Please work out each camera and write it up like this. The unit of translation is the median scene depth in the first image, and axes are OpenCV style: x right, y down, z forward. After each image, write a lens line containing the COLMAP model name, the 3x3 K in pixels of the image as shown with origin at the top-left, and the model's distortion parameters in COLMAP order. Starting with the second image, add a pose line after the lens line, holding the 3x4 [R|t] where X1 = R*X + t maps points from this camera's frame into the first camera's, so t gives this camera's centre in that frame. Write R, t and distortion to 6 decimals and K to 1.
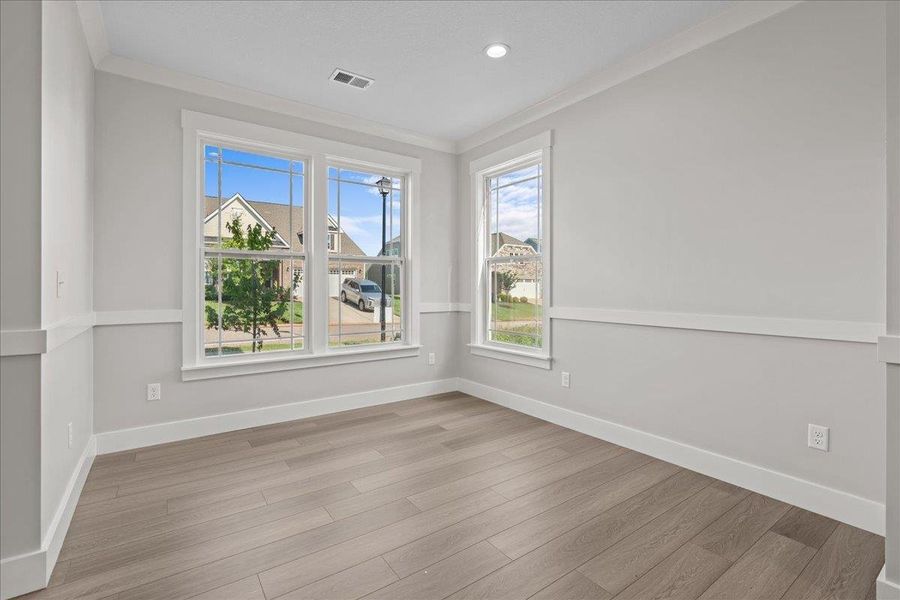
lens RADIAL K [[401.1, 0, 452.9], [0, 401.1, 294.1], [0, 0, 1]] dist [-0.004883, -0.000066]
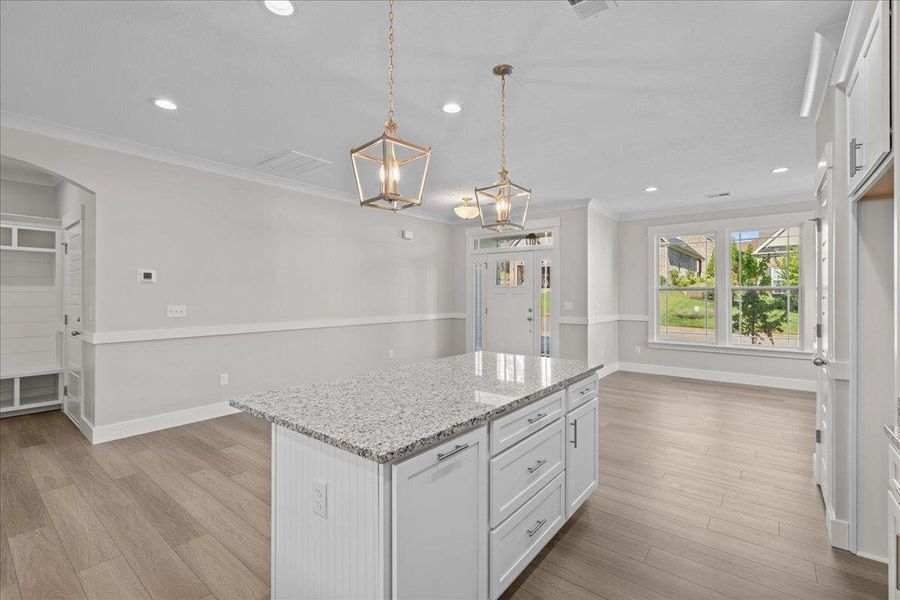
lens RADIAL K [[401.1, 0, 446.9], [0, 401.1, 296.5], [0, 0, 1]] dist [-0.004883, -0.000066]
pose [[0.262830, -0.002456, -0.964839, 1.192203], [-0.010281, 0.999933, -0.005346, -0.045773], [0.964787, 0.011325, 0.262787, -0.688781]]
